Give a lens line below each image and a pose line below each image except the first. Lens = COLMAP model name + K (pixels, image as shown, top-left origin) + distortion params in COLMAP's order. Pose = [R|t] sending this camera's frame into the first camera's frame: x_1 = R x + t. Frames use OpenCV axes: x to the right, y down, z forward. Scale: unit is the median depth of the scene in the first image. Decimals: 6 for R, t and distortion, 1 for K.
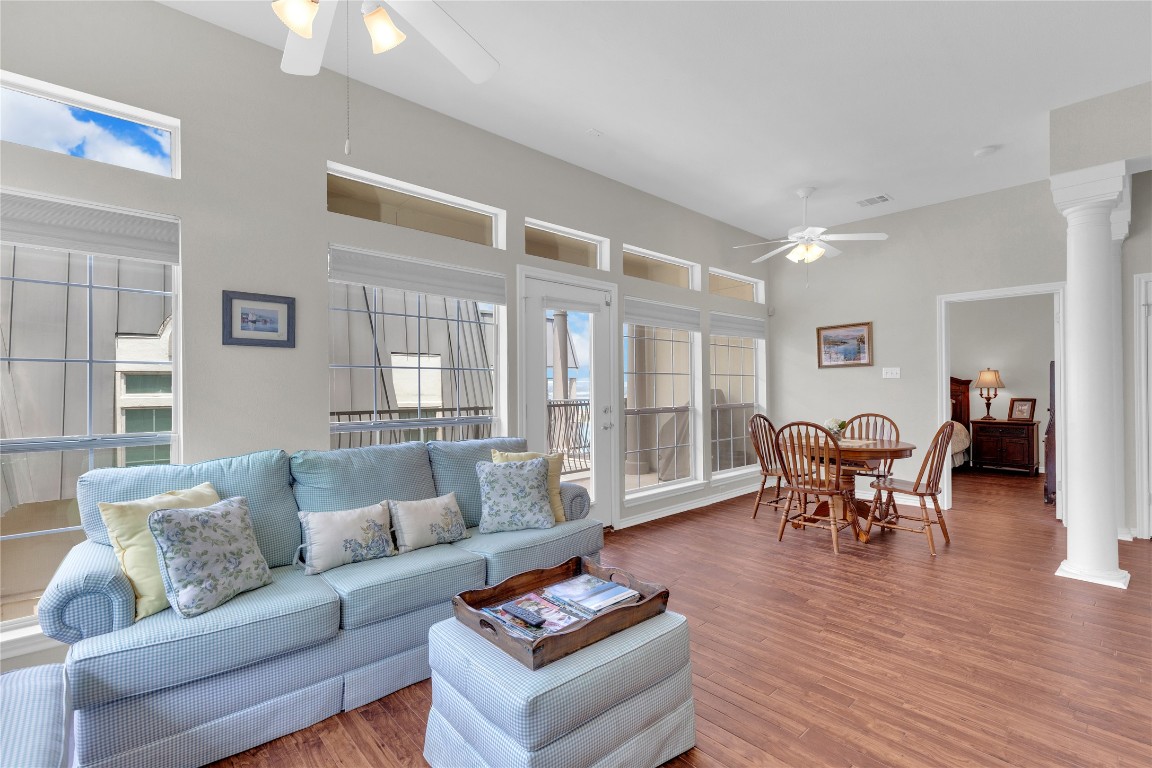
lens RADIAL K [[519.0, 0, 579.3], [0, 519.0, 385.0], [0, 0, 1]] dist [0.005727, -0.000282]
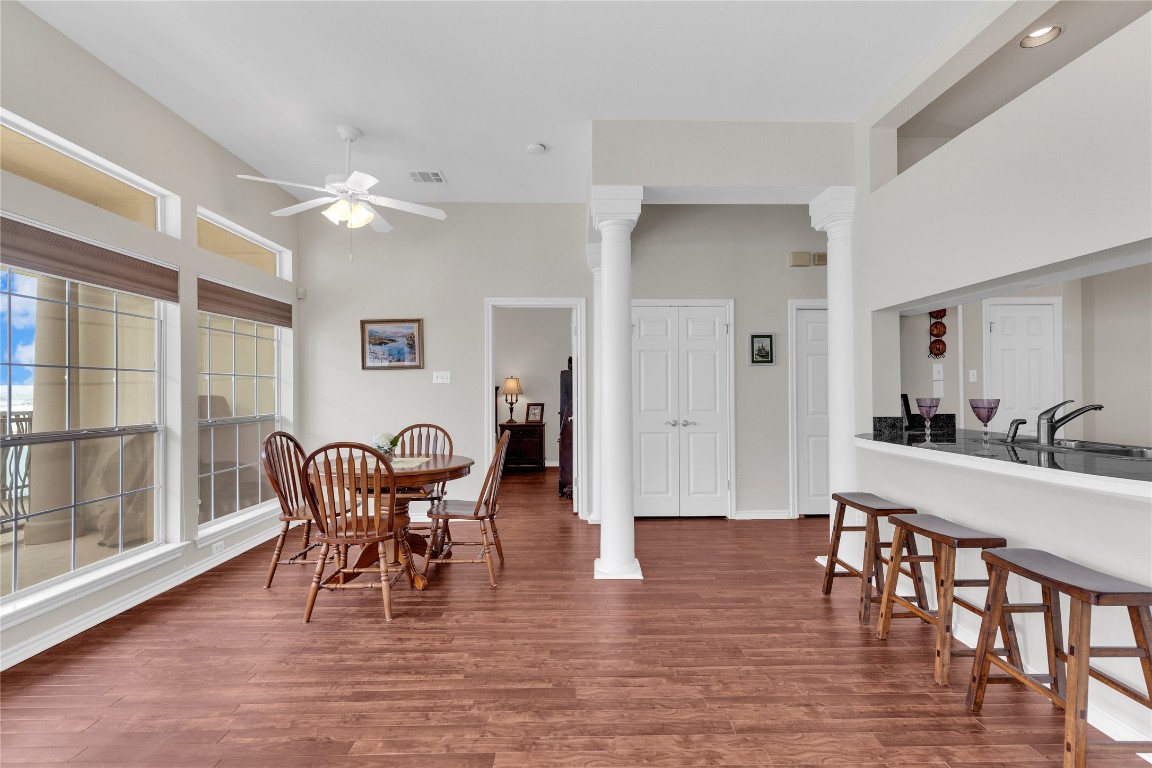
lens RADIAL K [[519.0, 0, 579.3], [0, 519.0, 385.0], [0, 0, 1]] dist [0.005727, -0.000282]
pose [[0.667939, 0.012509, 0.744111, 0.104522], [-0.003515, 0.999901, -0.013654, 0.001897], [-0.744208, 0.006505, 0.667917, 0.258790]]
